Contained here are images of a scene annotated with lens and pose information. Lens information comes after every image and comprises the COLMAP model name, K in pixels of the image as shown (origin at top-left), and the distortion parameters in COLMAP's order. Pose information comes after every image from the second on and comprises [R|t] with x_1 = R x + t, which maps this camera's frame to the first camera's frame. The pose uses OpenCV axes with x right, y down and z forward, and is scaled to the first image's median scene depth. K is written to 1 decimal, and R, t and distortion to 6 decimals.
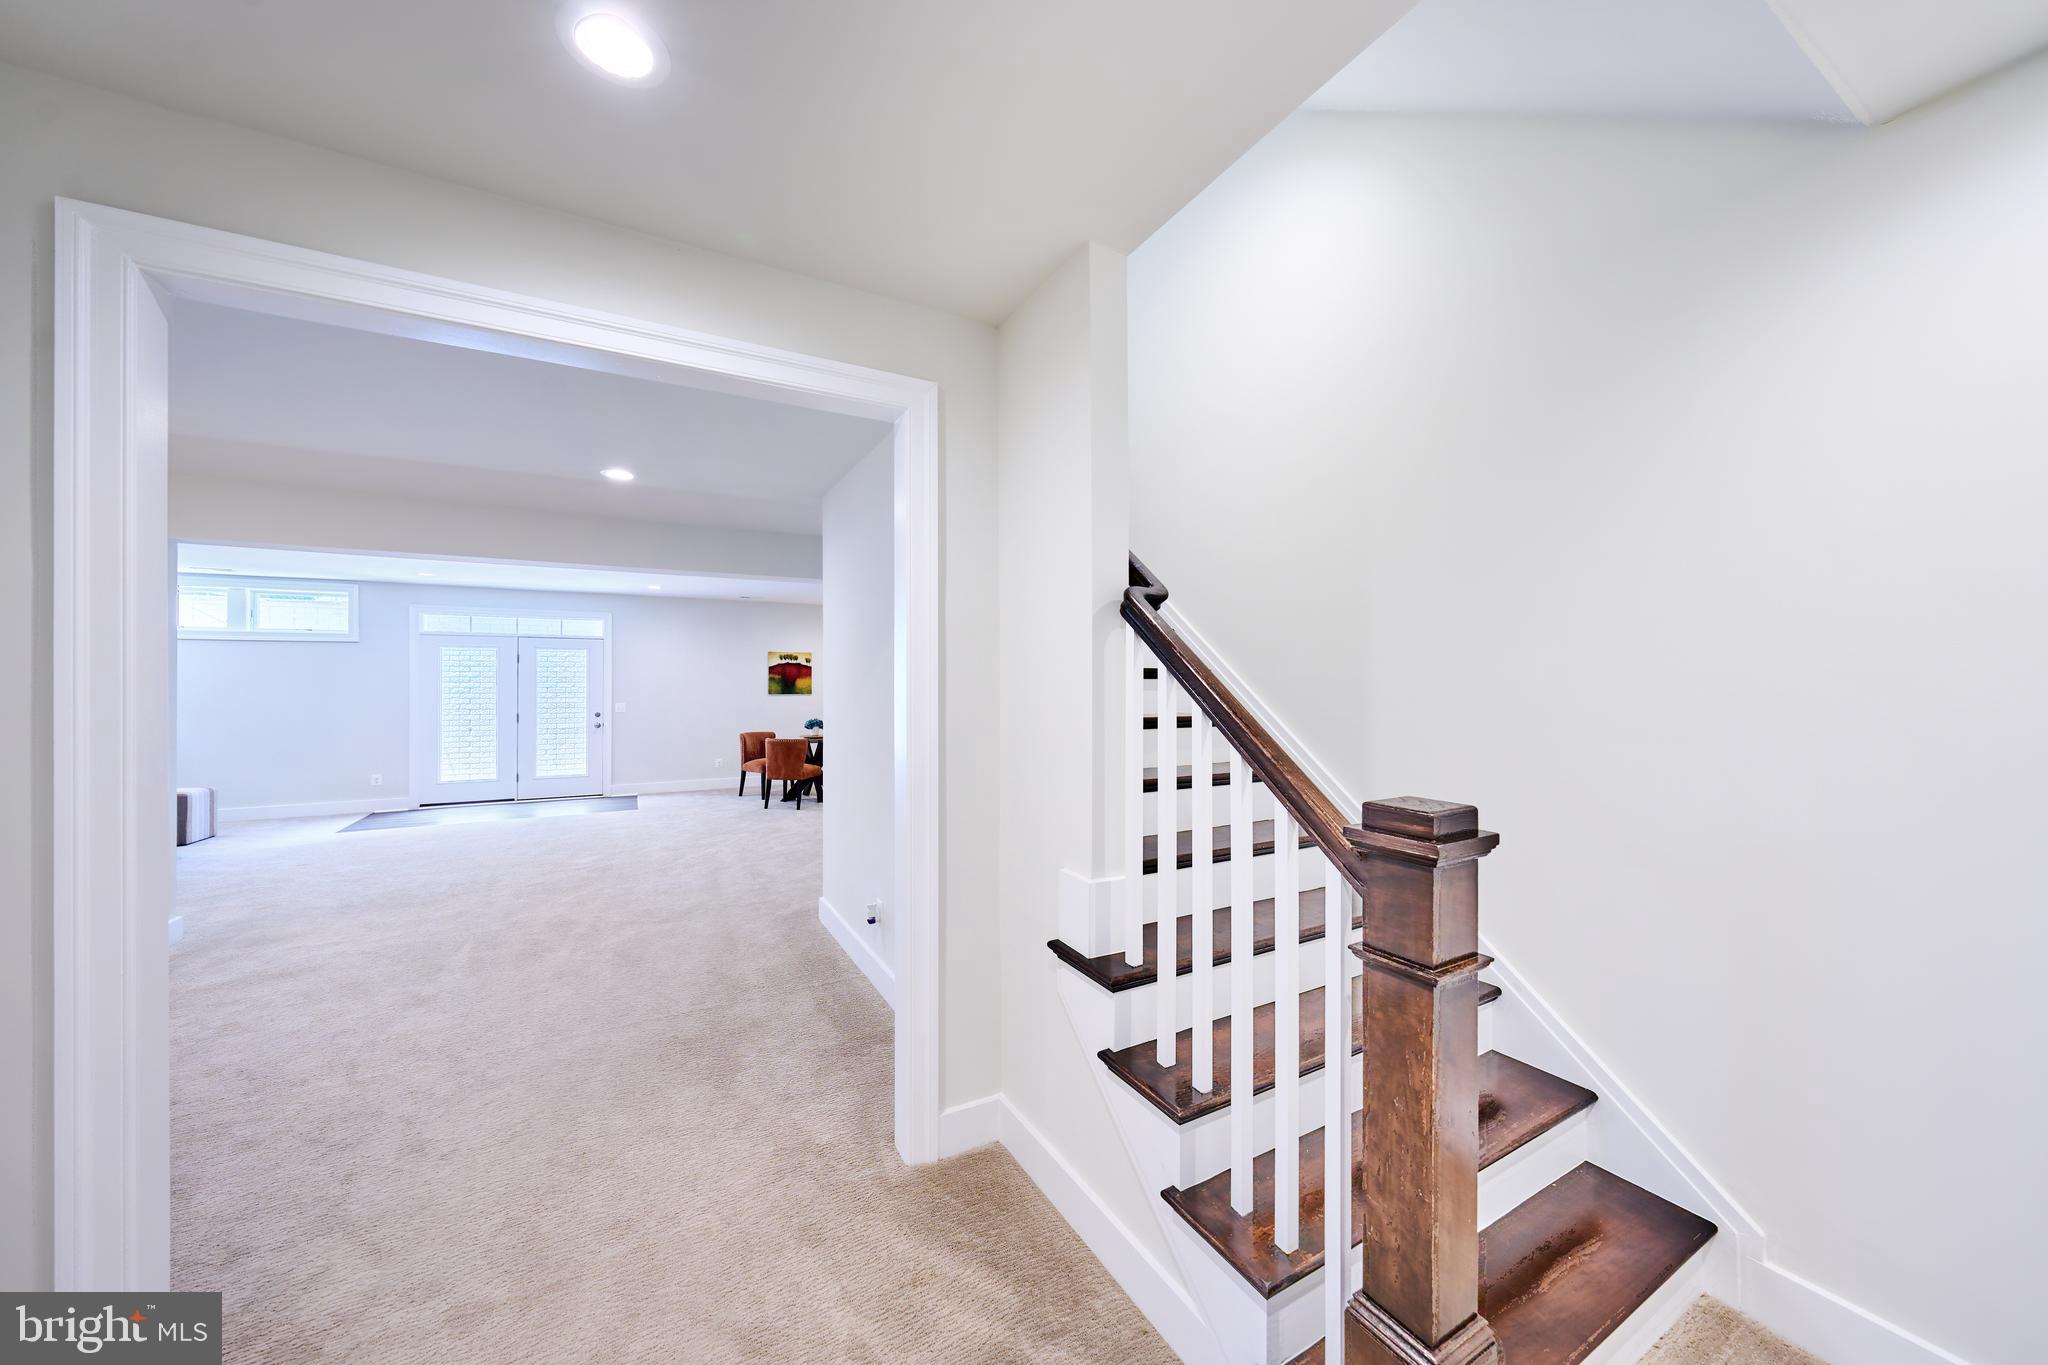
lens RADIAL K [[705.9, 0, 1021.2], [0, 705.9, 684.3], [0, 0, 1]] dist [-0.004912, 0.000737]
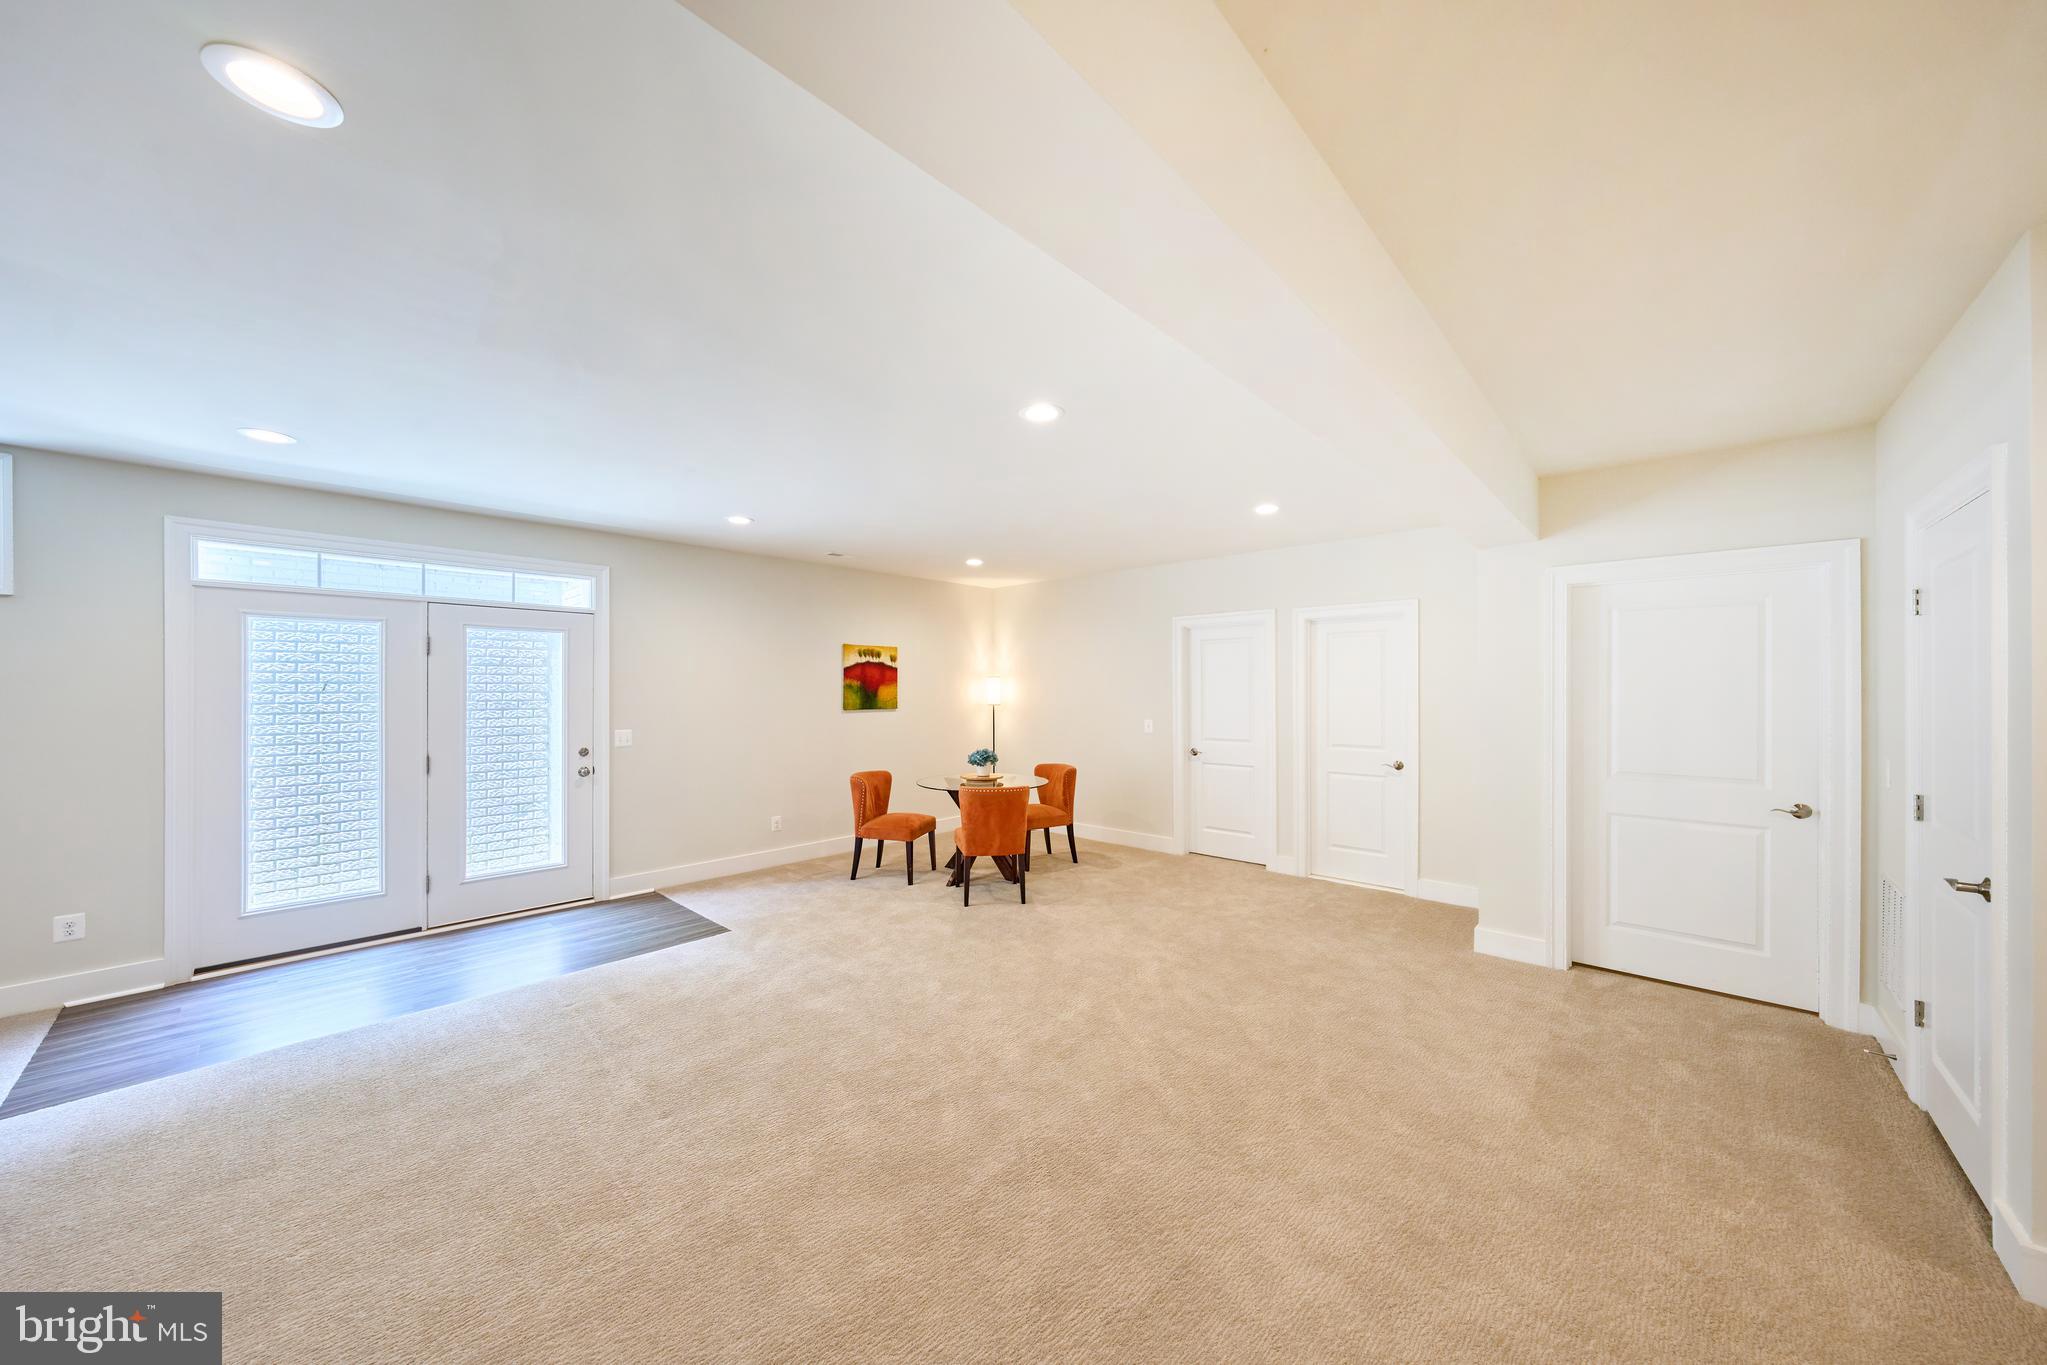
lens RADIAL K [[705.6, 0, 1024.3], [0, 705.6, 691.1], [0, 0, 1]] dist [-0.004912, 0.000737]
pose [[0.950455, -0.000892, 0.310860, -0.458159], [0.000371, 0.999998, 0.001735, -0.004999], [-0.310861, -0.001534, 0.950454, 0.386405]]
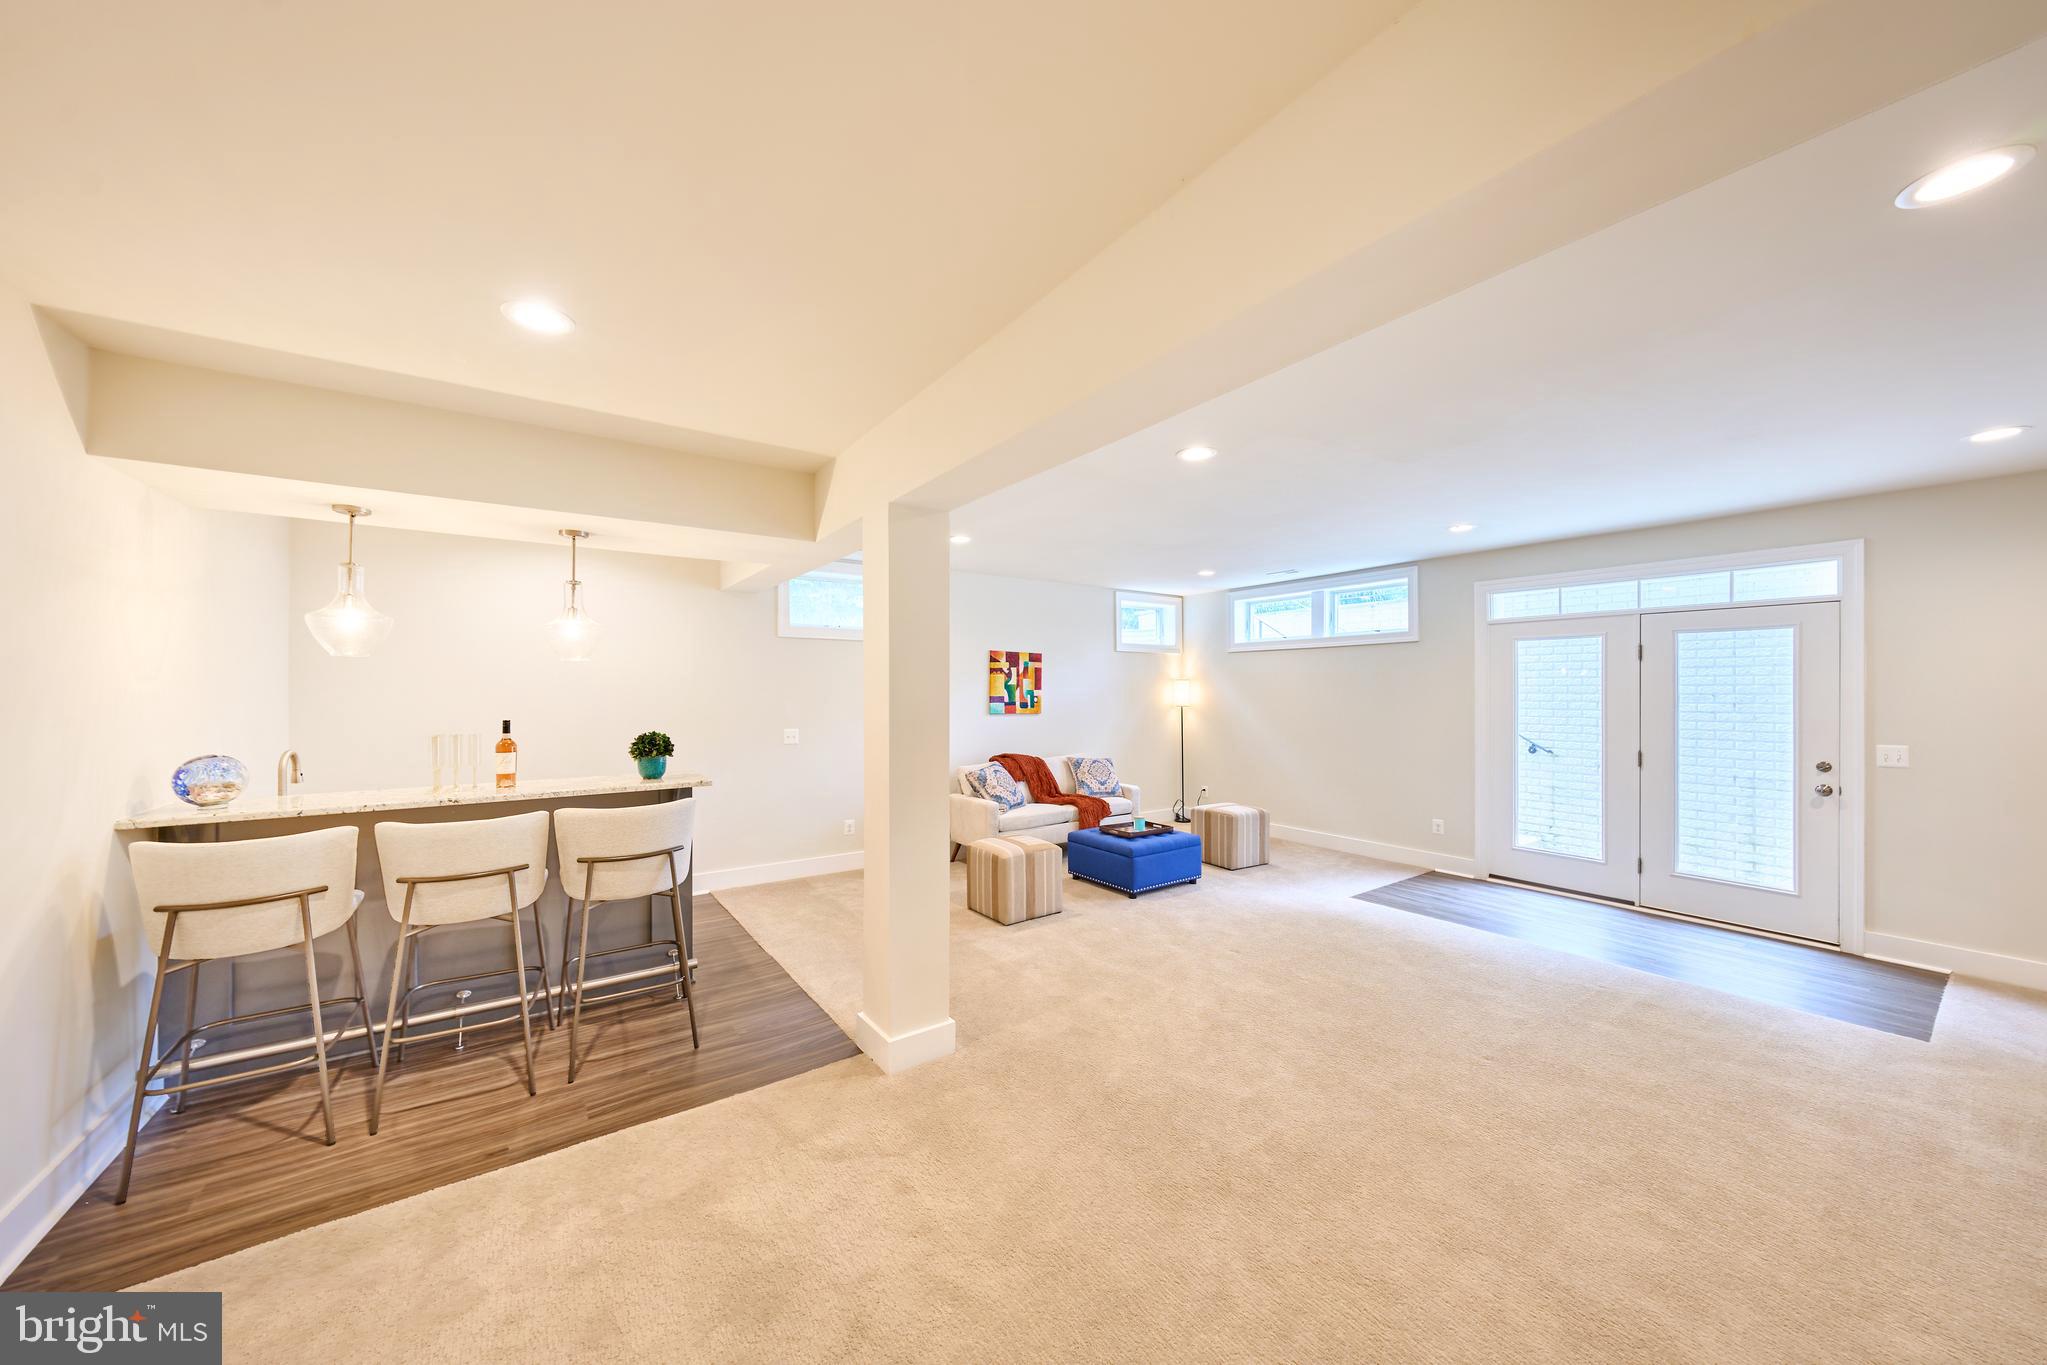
lens RADIAL K [[705.6, 0, 1024.7], [0, 705.6, 684.2], [0, 0, 1]] dist [-0.004912, 0.000737]
pose [[0.101699, -0.006678, -0.994793, -0.204683], [-0.000810, 0.999977, -0.006796, -0.007544], [0.994815, 0.001497, 0.101691, 0.447449]]
